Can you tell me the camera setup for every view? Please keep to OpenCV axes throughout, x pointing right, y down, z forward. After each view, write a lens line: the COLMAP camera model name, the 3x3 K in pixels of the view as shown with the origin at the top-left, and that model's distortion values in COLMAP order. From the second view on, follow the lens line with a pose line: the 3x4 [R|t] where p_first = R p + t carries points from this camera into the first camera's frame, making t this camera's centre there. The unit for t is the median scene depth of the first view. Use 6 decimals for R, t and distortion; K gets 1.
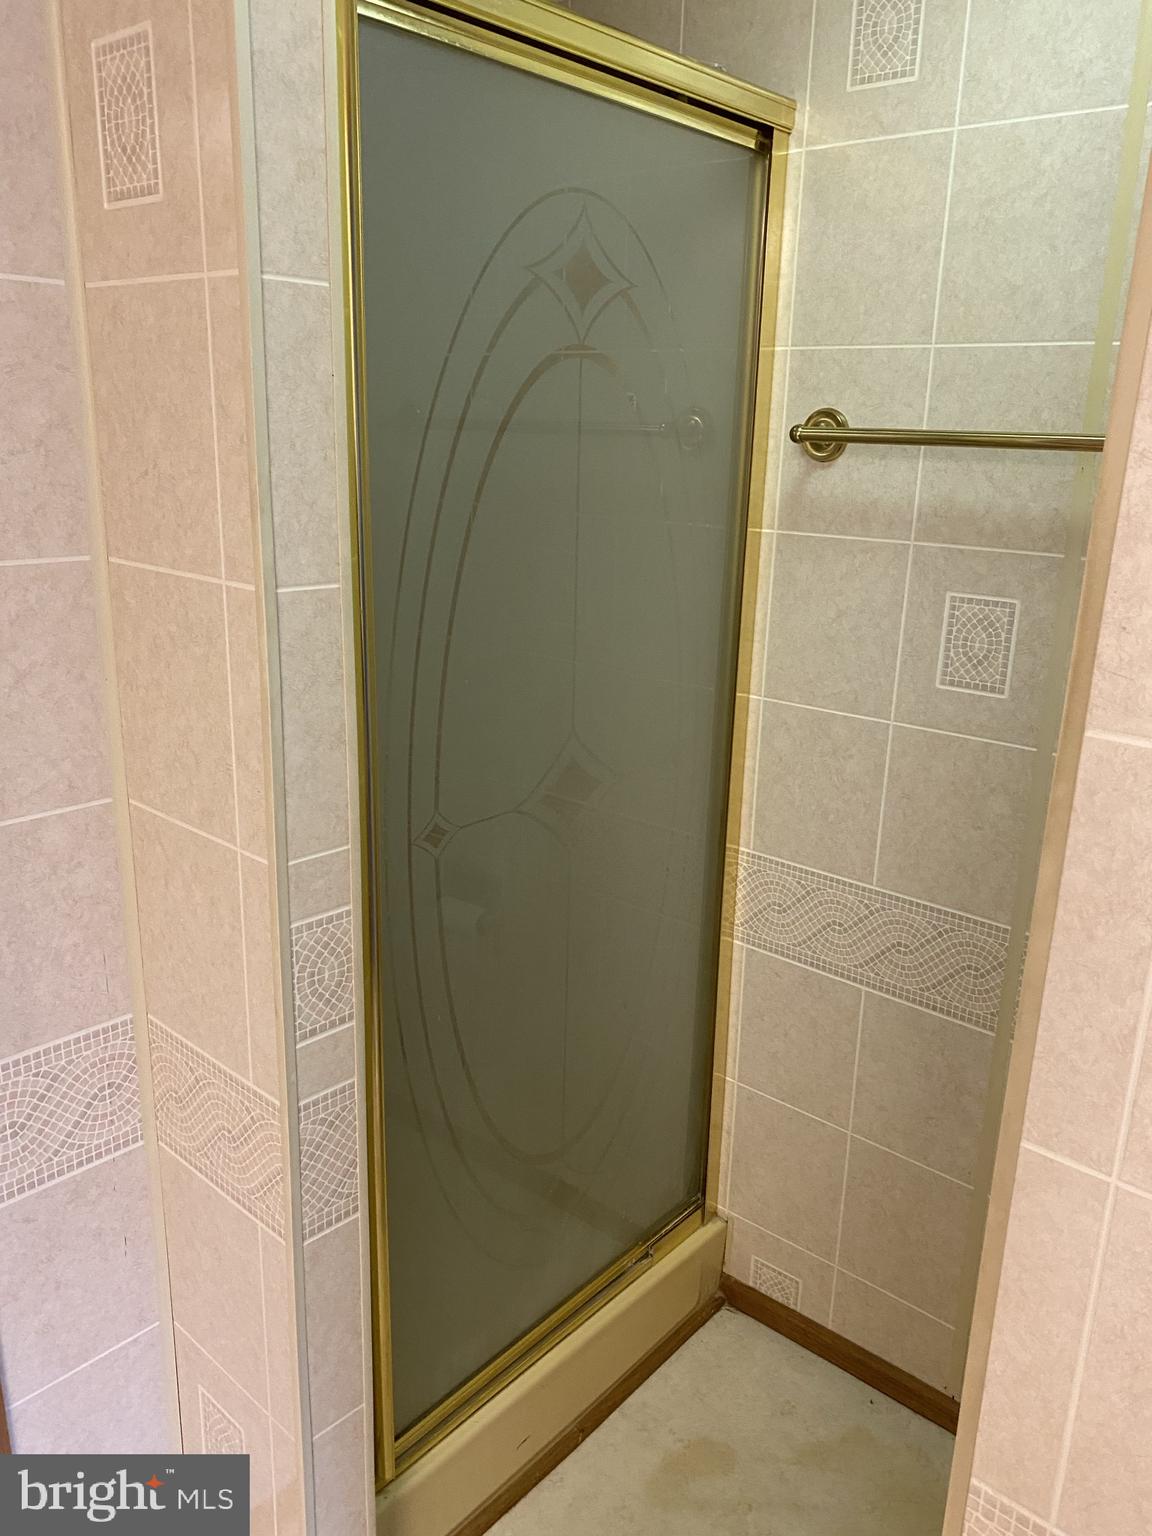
lens RADIAL K [[1161.9, 0, 576.0], [0, 1161.9, 768.0], [0, 0, 1]] dist [-0.005379, -0.006932]
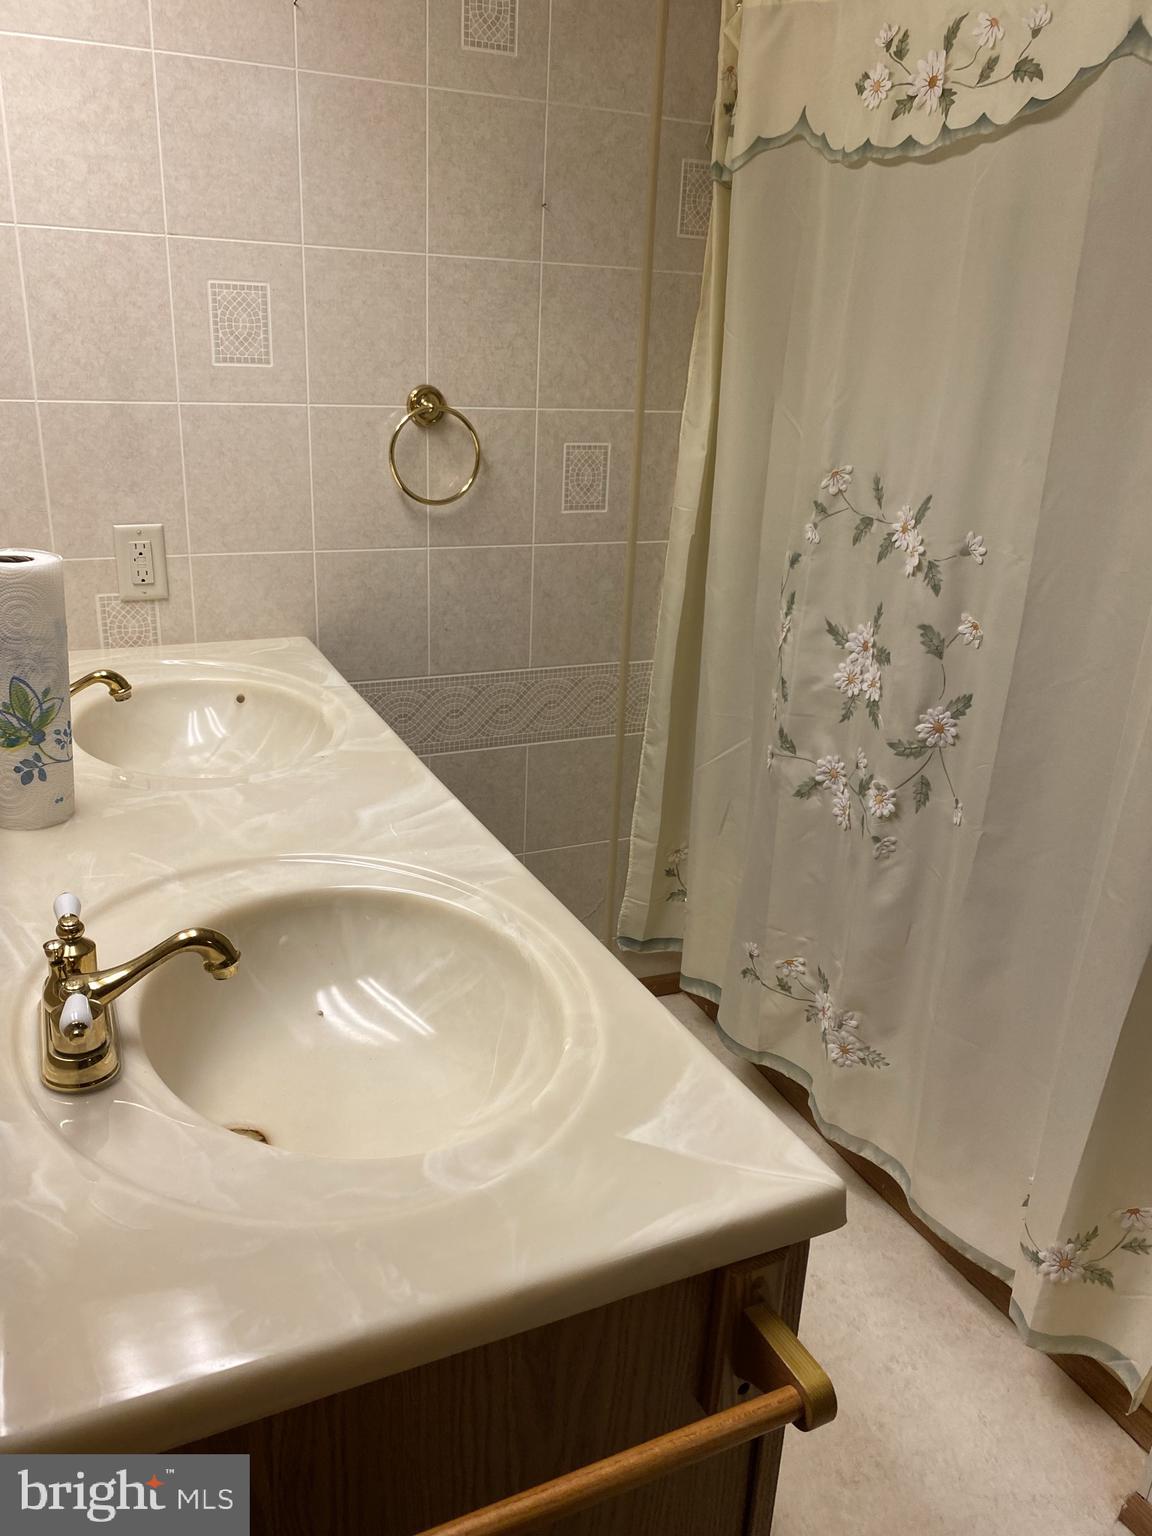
lens RADIAL K [[1161.9, 0, 576.0], [0, 1161.9, 768.0], [0, 0, 1]] dist [-0.005379, -0.006932]
pose [[0.952315, -0.095543, 0.289773, -0.114083], [0.070830, 0.992990, 0.094628, 0.109864], [-0.296783, -0.069590, 0.952406, -0.380312]]
